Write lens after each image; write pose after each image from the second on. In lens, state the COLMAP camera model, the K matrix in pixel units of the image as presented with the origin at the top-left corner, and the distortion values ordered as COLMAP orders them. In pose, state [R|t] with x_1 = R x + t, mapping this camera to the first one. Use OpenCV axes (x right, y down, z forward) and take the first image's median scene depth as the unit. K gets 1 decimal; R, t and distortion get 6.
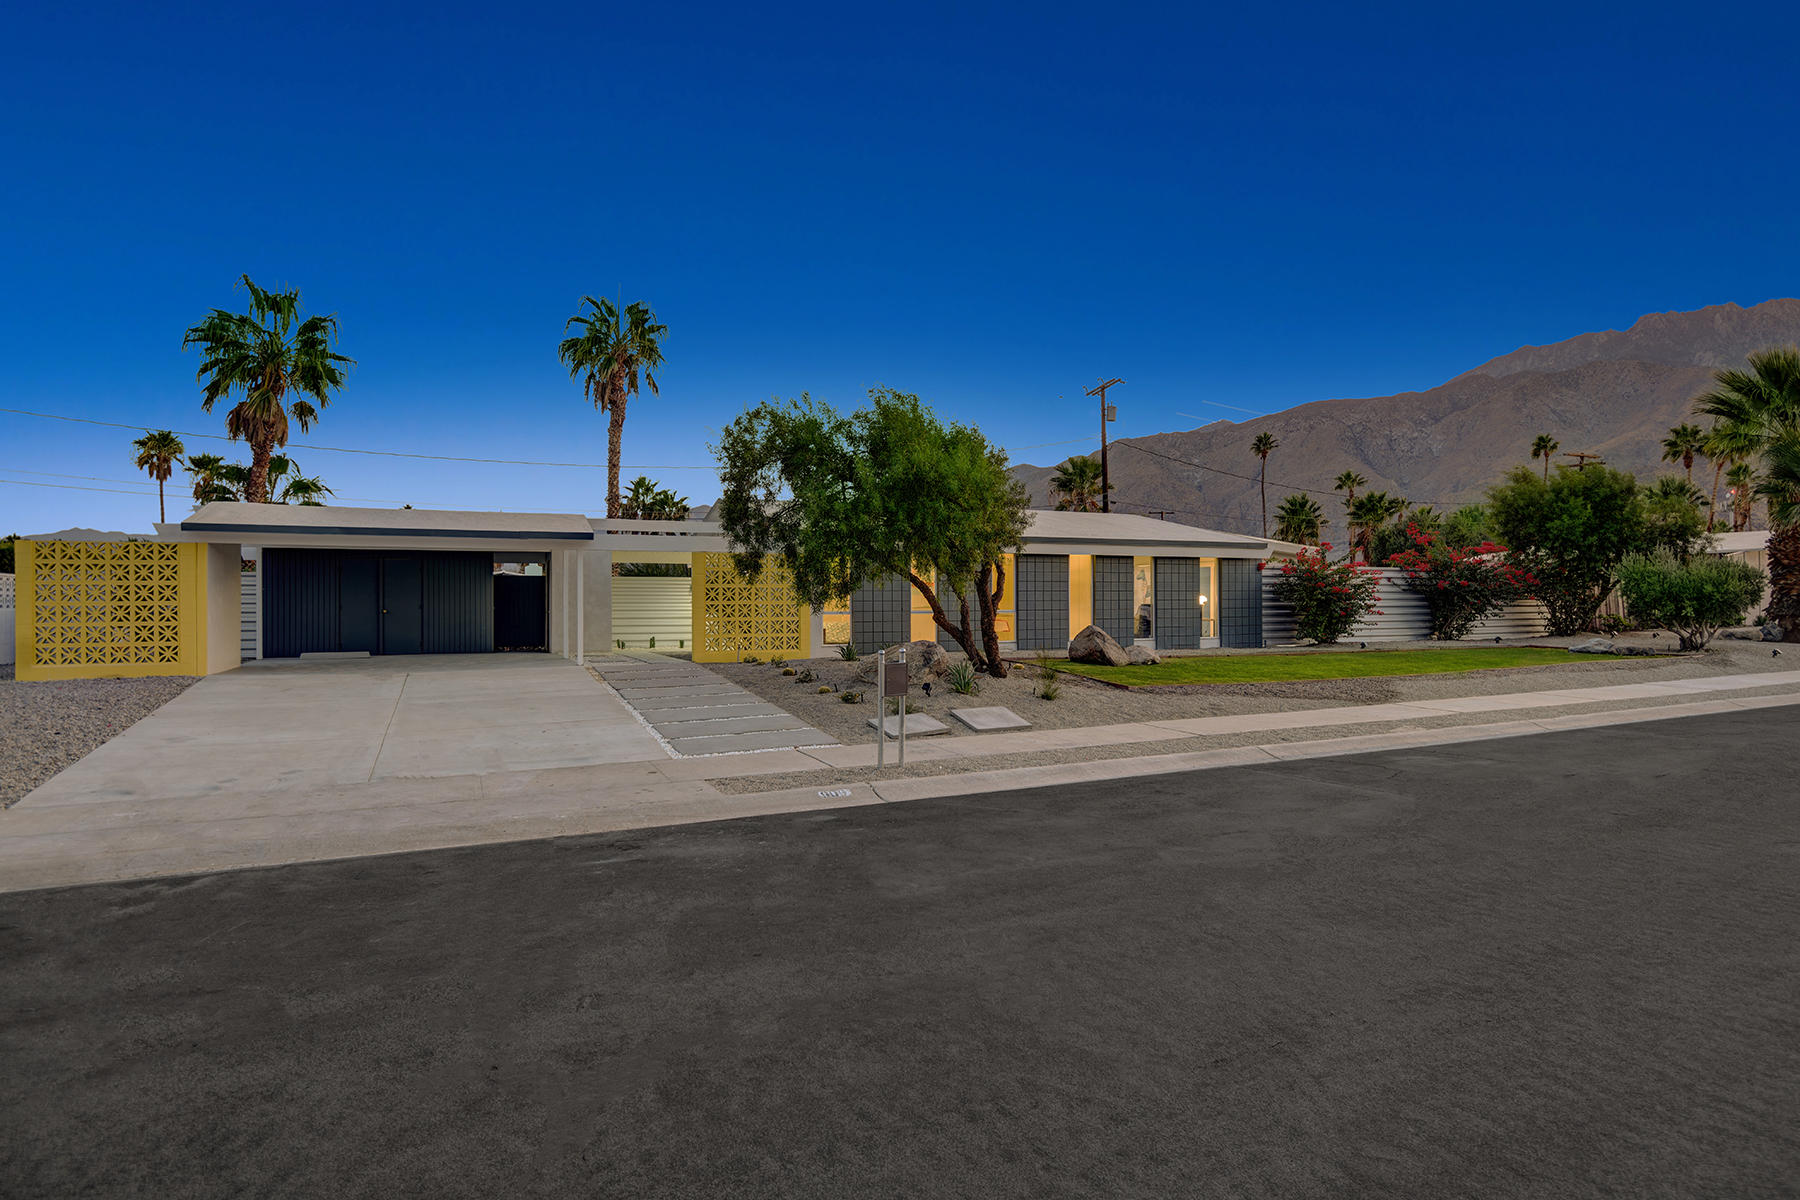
lens RADIAL K [[1001.5, 0, 897.0], [0, 1001.5, 601.8], [0, 0, 1]] dist [-0.003408, -0.000837]
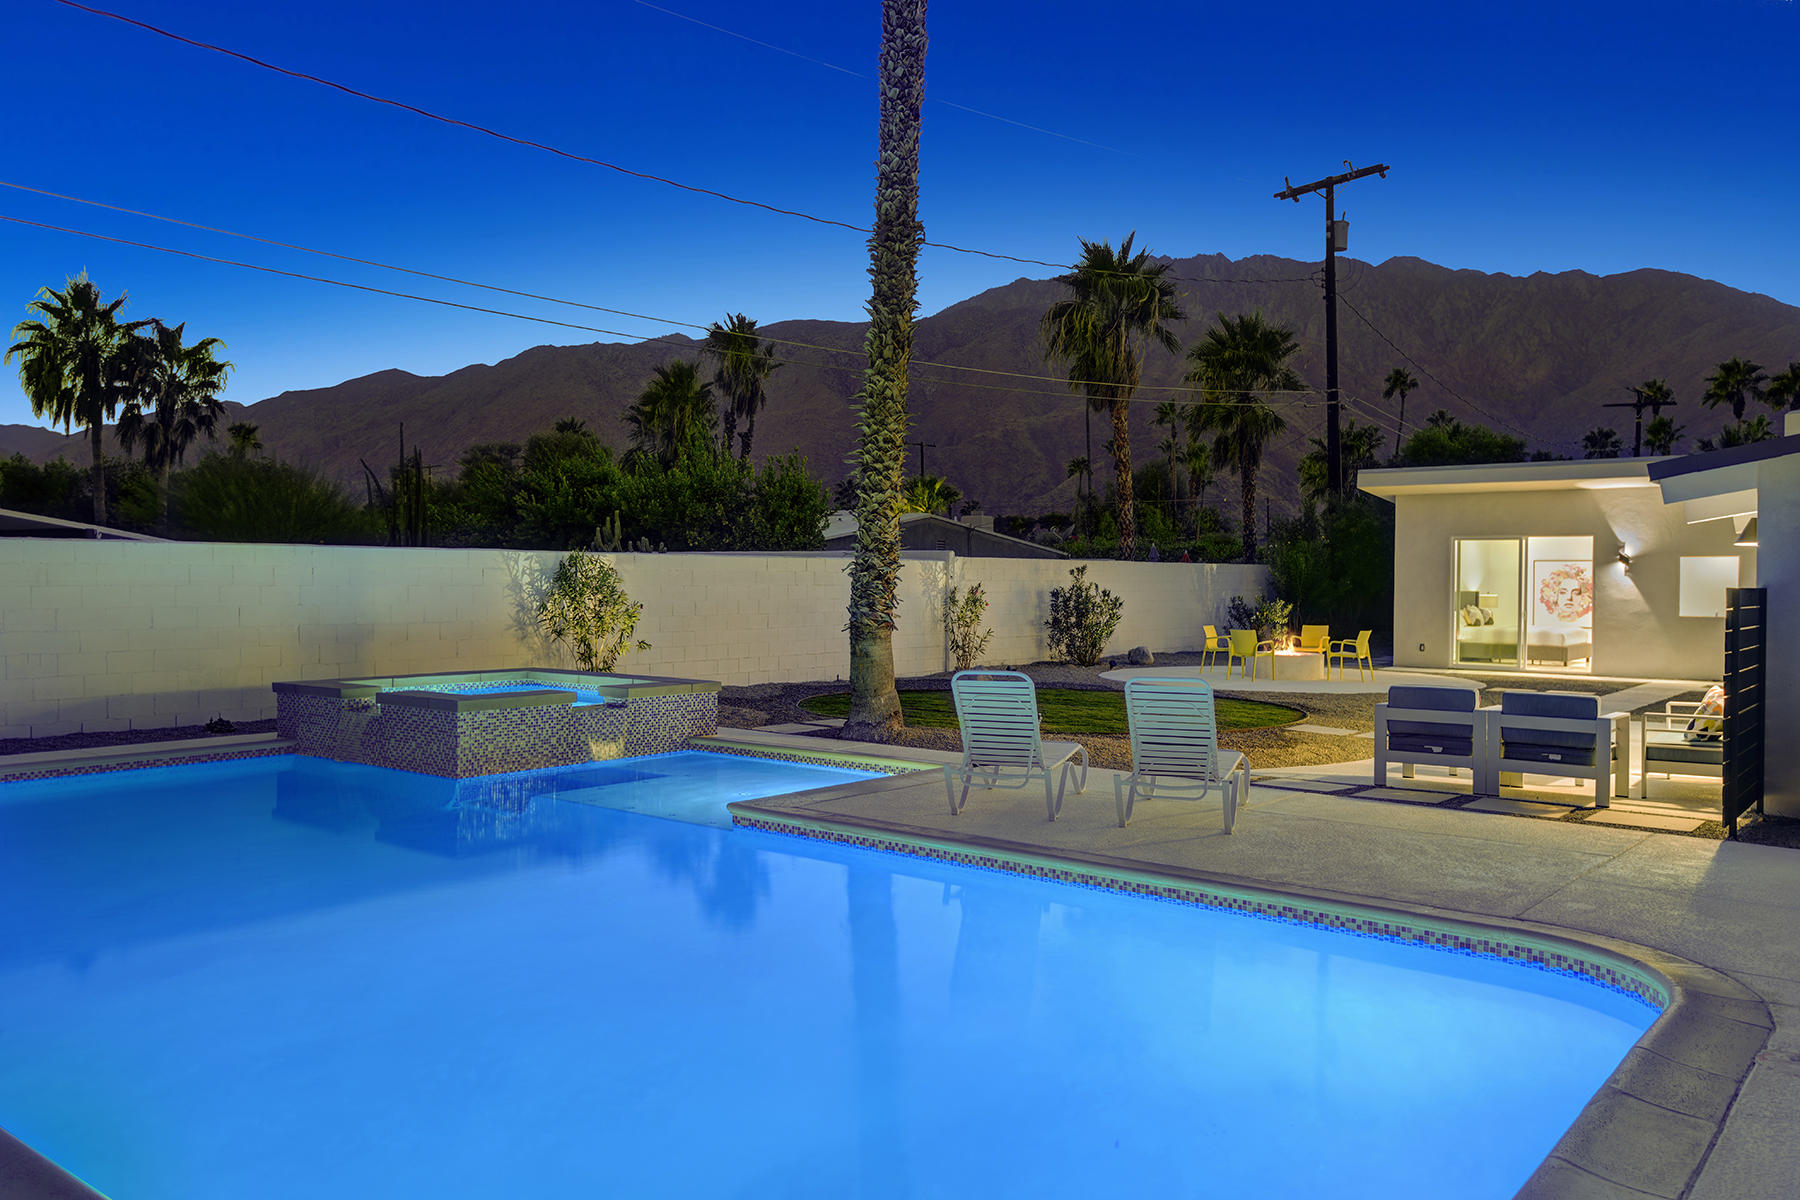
lens RADIAL K [[1367.9, 0, 909.9], [0, 1367.9, 593.7], [0, 0, 1]] dist [0.021944, 0.002651]
pose [[0.882995, 0.003405, 0.469369, -0.220913], [-0.010481, 0.999867, 0.012464, -0.007479], [-0.469265, -0.015925, 0.882914, 0.341274]]
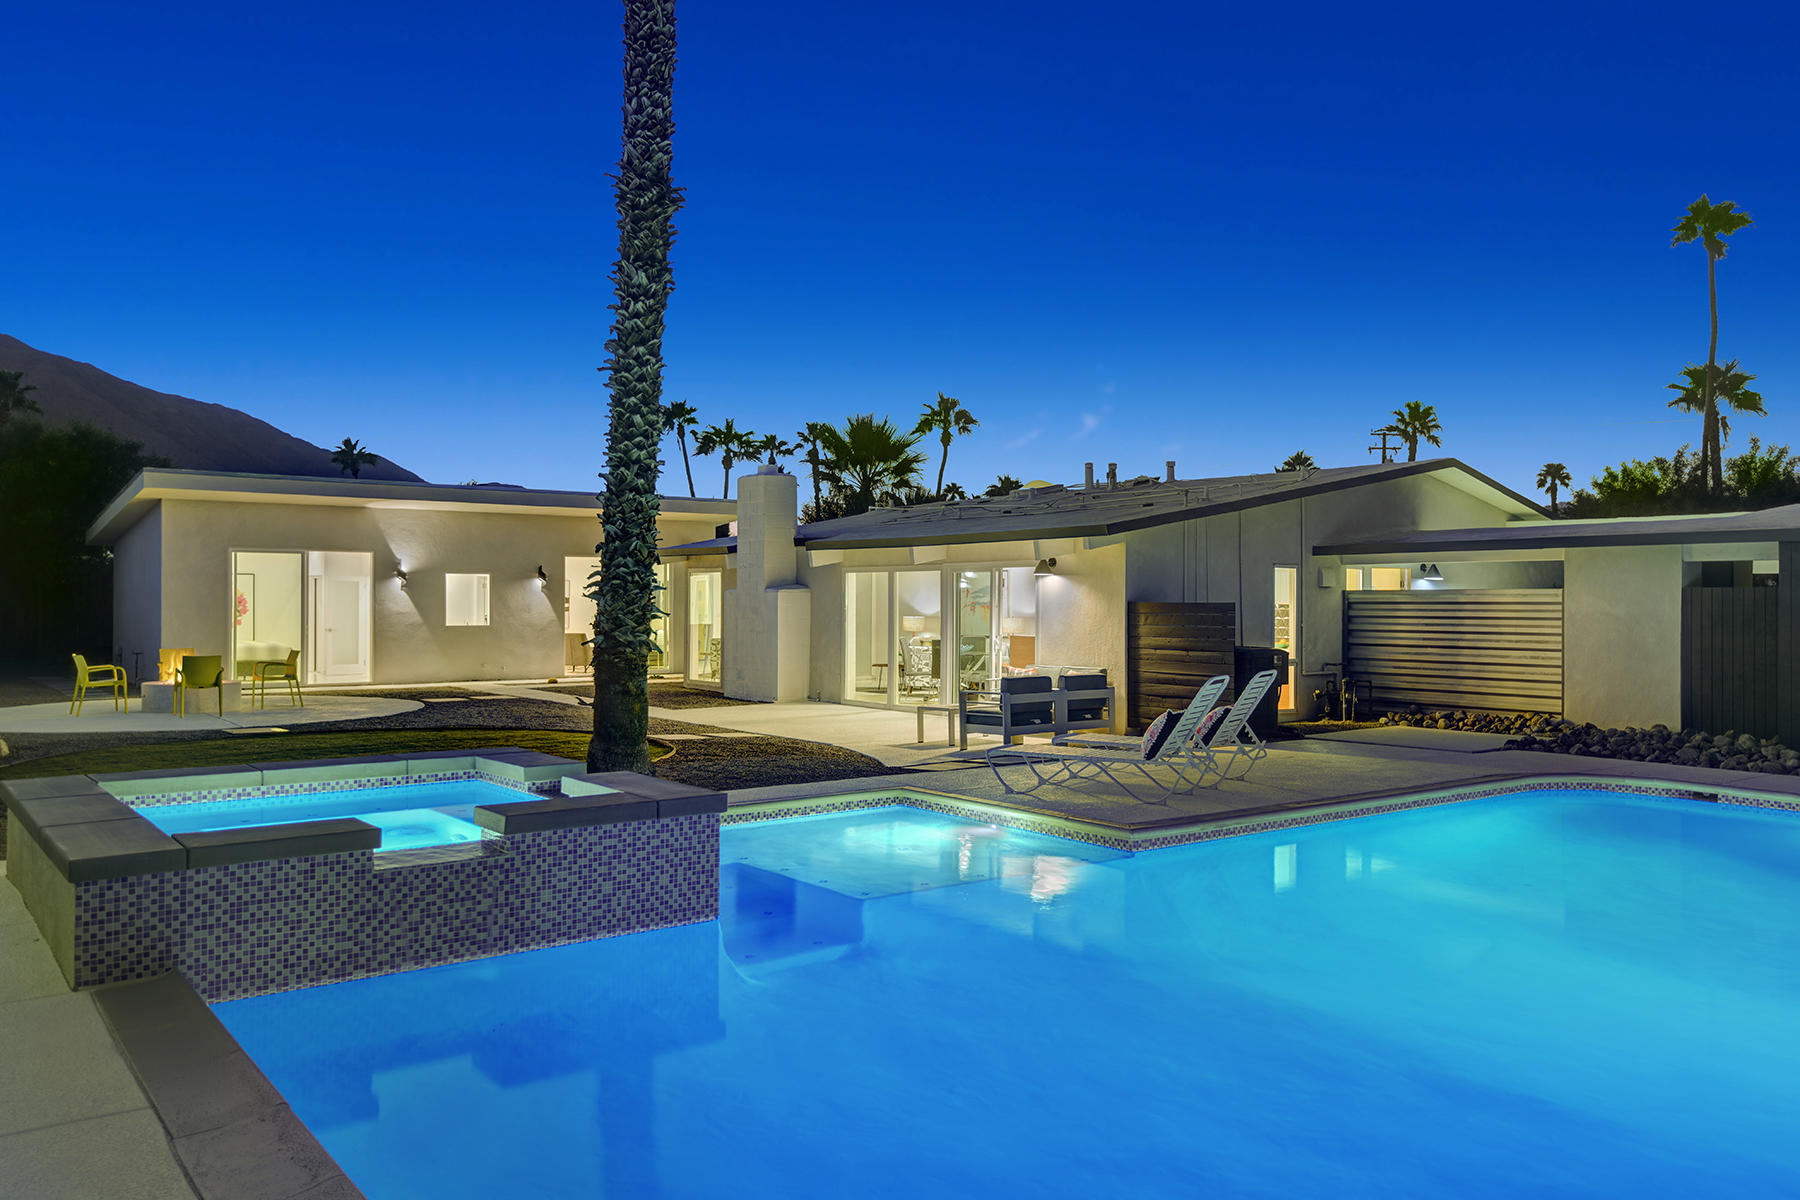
lens RADIAL K [[1367.9, 0, 905.6], [0, 1367.9, 600.8], [0, 0, 1]] dist [0.021944, 0.002651]
pose [[-0.223807, -0.000570, 0.974633, -0.441506], [-0.004836, 0.999988, -0.000525, -0.006243], [-0.974622, -0.004831, -0.223807, 0.853104]]
